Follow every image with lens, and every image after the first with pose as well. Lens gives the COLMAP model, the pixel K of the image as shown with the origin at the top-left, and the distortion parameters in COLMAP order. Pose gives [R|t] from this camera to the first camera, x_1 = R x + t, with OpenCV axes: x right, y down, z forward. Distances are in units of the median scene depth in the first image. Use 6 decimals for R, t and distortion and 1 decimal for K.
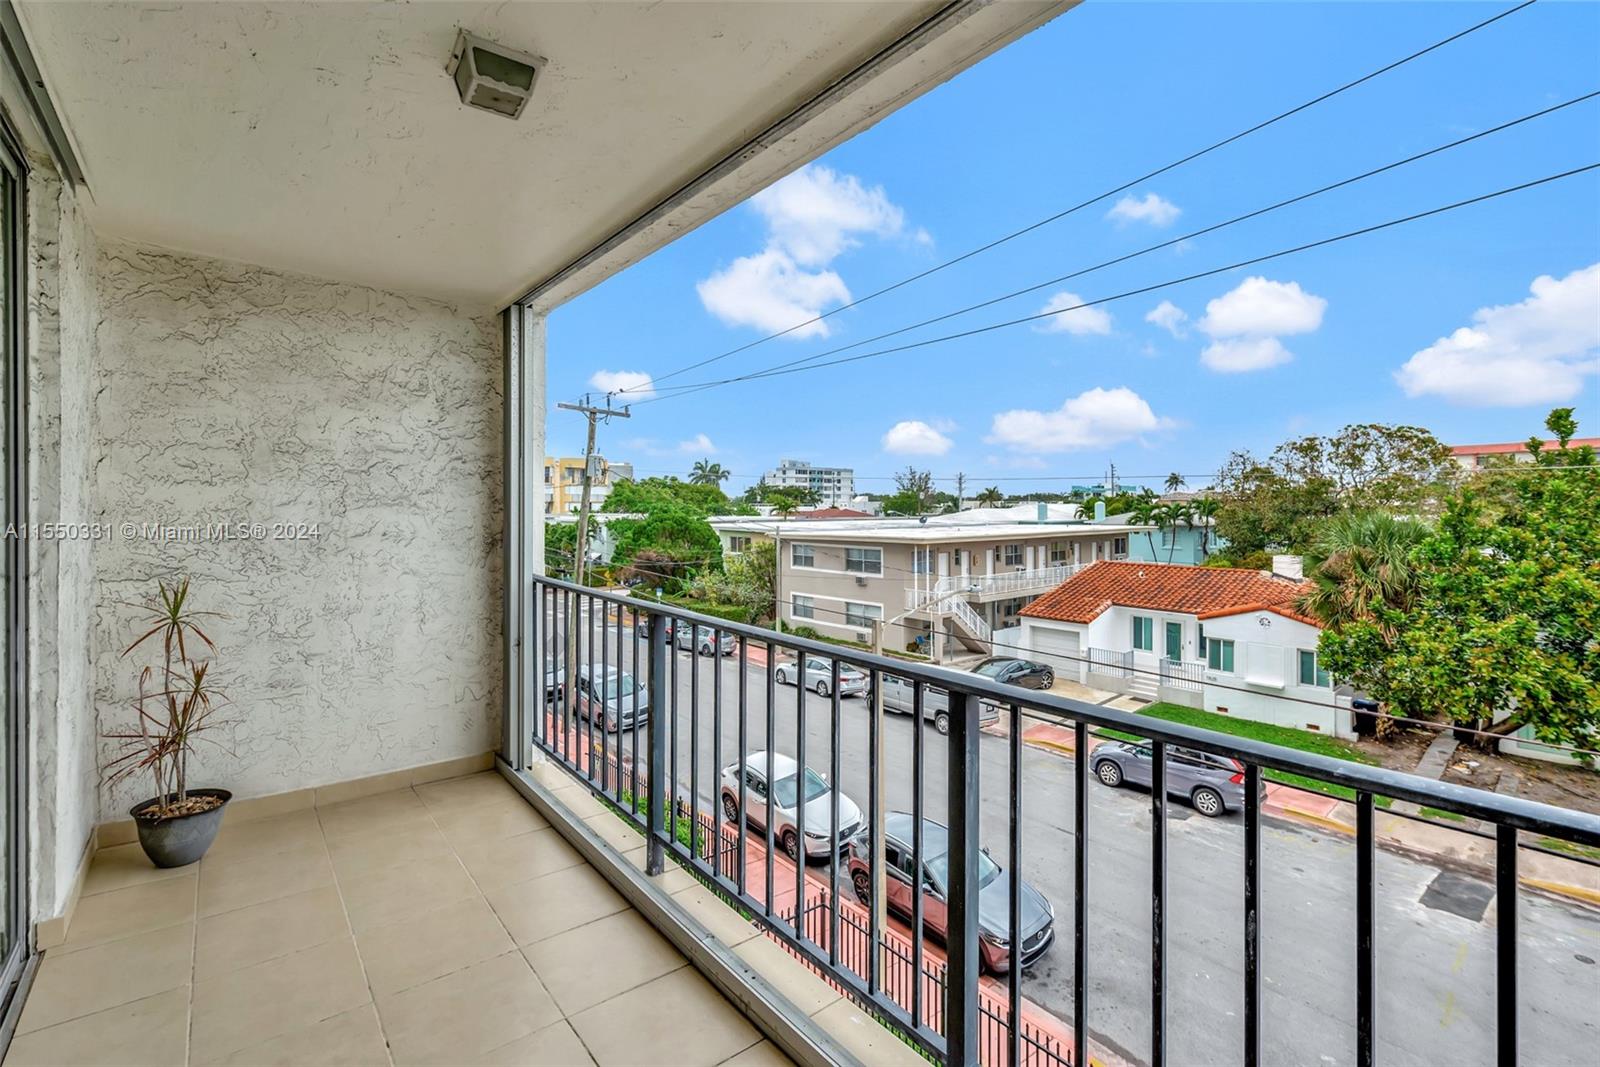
lens RADIAL K [[714.0, 0, 812.1], [0, 714.0, 509.9], [0, 0, 1]] dist [0.003900, -0.000053]
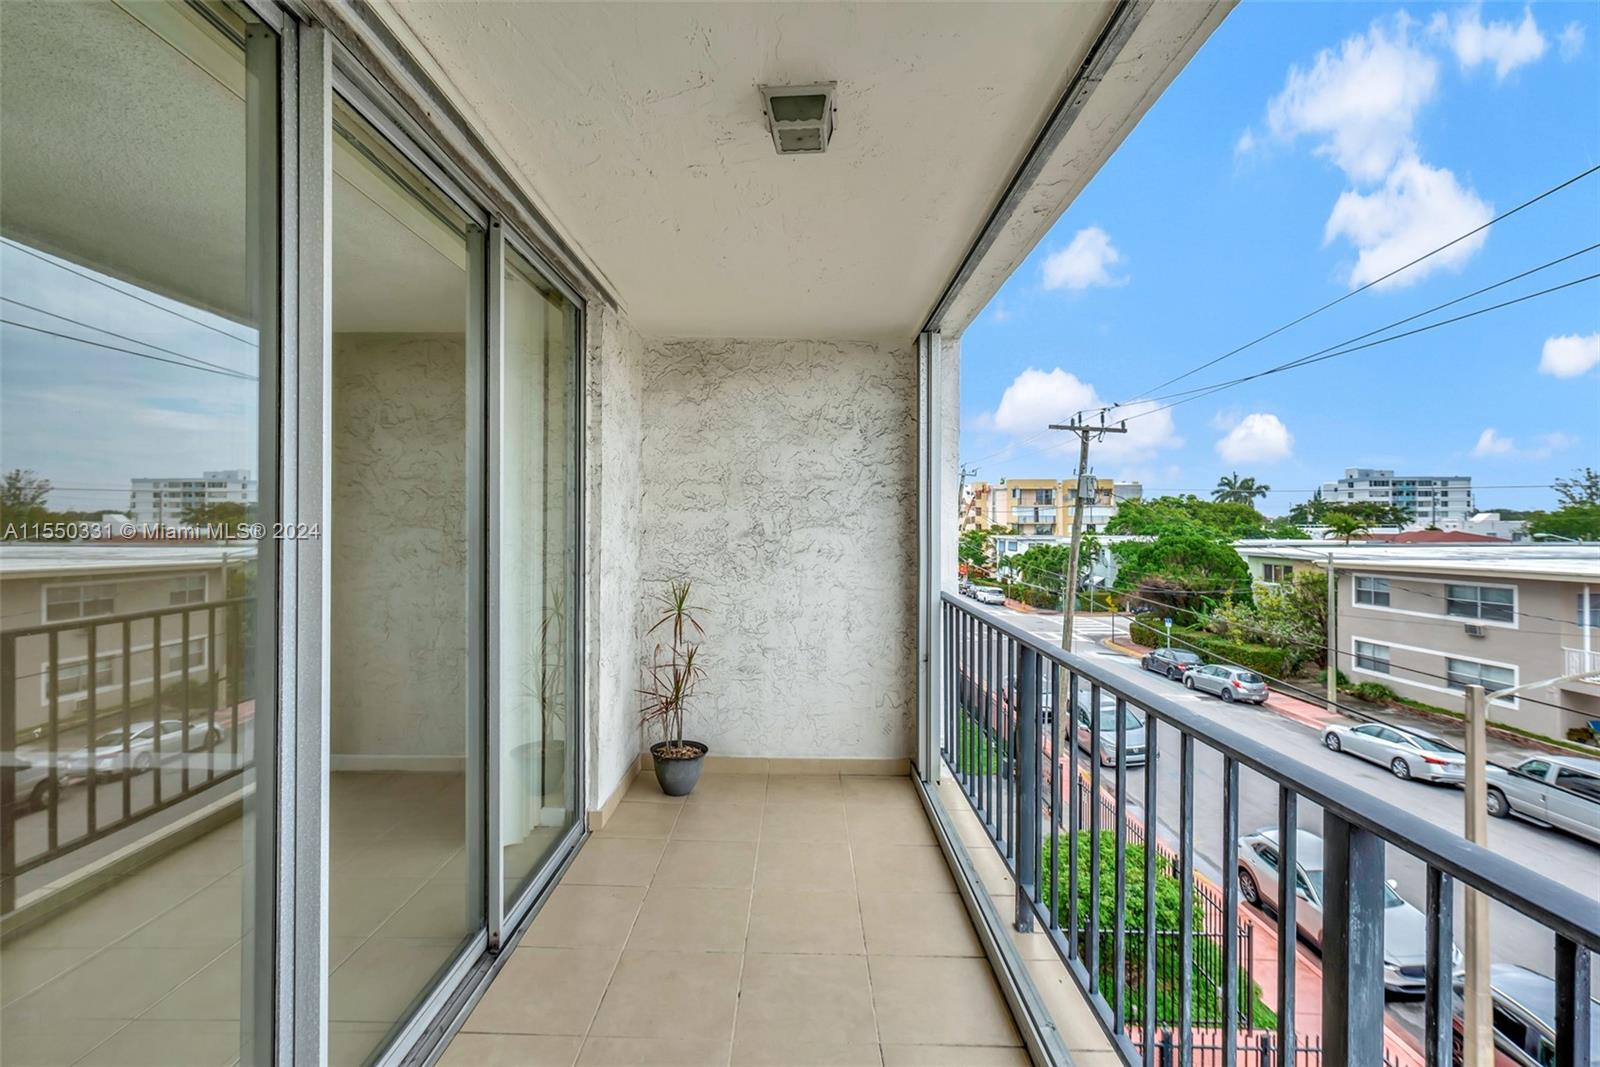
lens RADIAL K [[710.9, 0, 801.3], [0, 710.9, 527.3], [0, 0, 1]] dist [-0.000929, -0.000354]
pose [[0.763709, -0.003740, -0.645549, 0.113413], [-0.000646, 0.999978, -0.006557, 0.002982], [0.645560, 0.005425, 0.763690, 0.097261]]
